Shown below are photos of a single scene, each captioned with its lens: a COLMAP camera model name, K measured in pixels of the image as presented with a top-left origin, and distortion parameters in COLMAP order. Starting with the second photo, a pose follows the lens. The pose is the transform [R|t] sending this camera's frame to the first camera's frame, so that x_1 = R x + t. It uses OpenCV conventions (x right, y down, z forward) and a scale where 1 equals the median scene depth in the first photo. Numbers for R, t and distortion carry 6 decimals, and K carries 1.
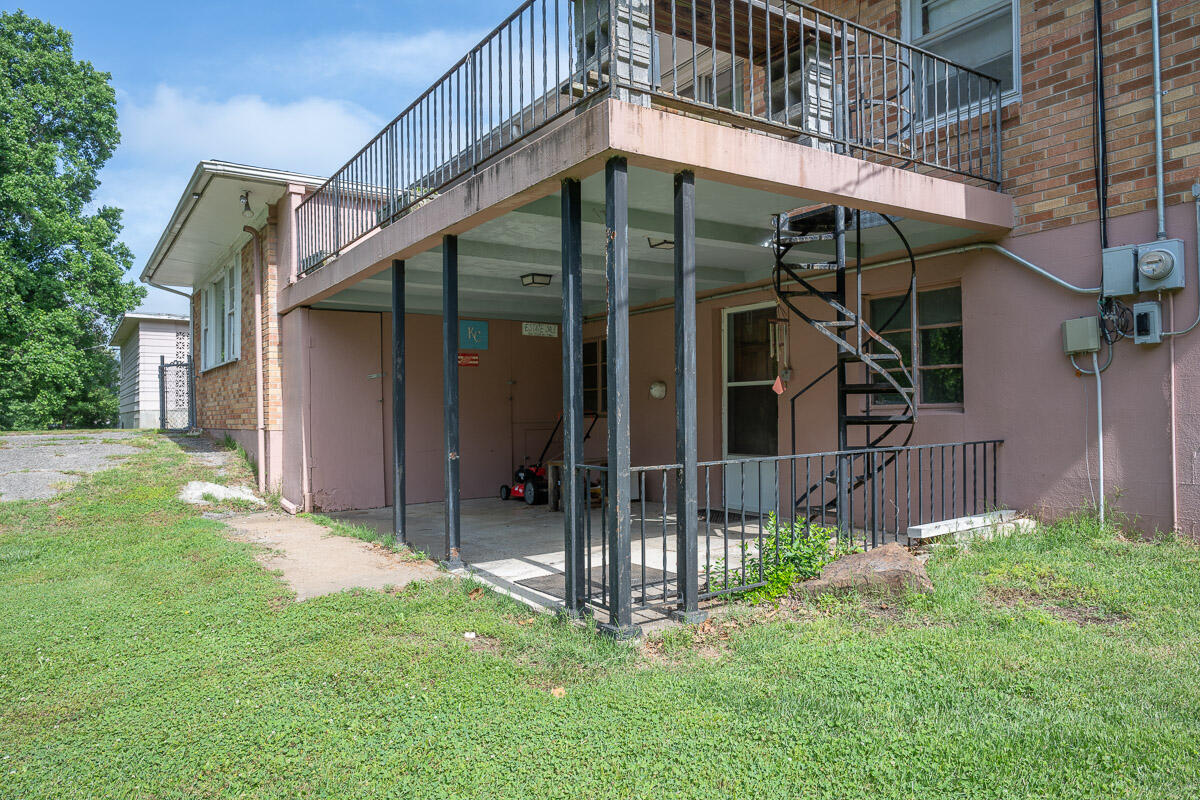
lens RADIAL K [[817.6, 0, 600.0], [0, 817.6, 400.0], [0, 0, 1]] dist [-0.000492, -0.001989]
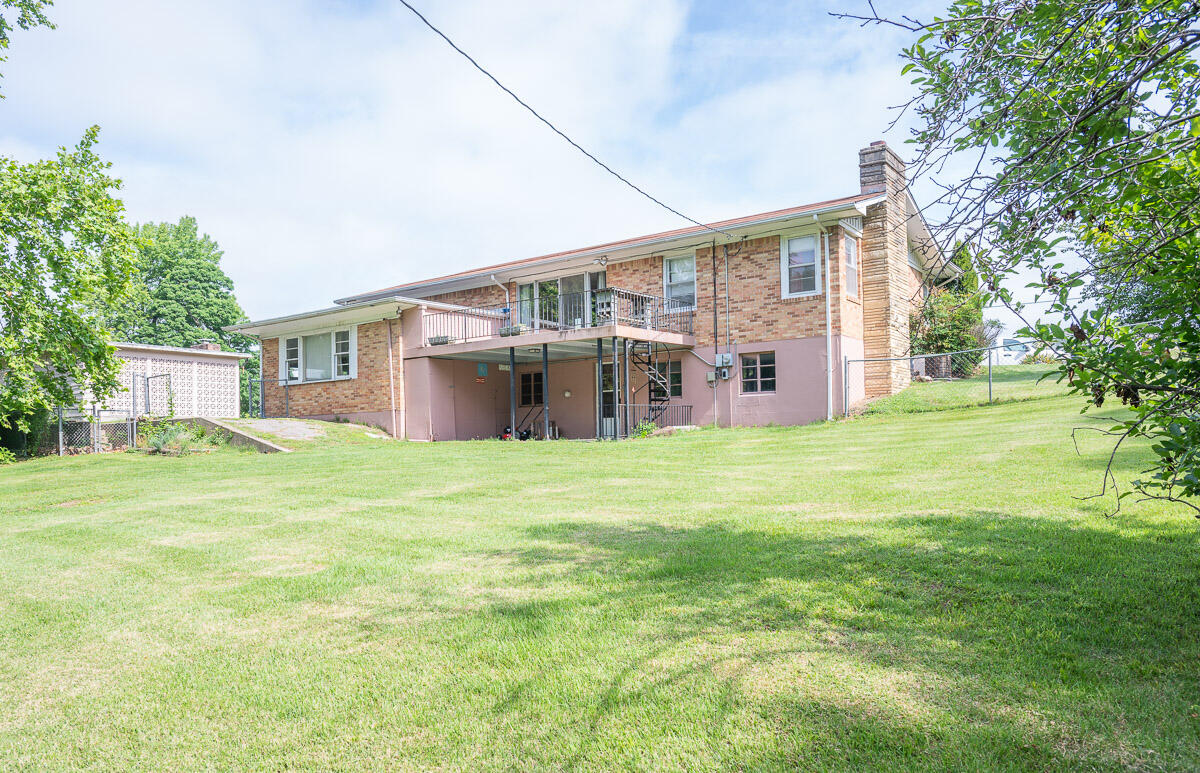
lens RADIAL K [[833.5, 0, 600.0], [0, 833.5, 386.5], [0, 0, 1]] dist [0.000908, 0.000012]
pose [[0.945021, 0.017143, 0.326561, -1.053086], [-0.000485, 0.998697, -0.051025, 0.149349], [-0.327010, 0.048062, 0.943798, -2.251139]]
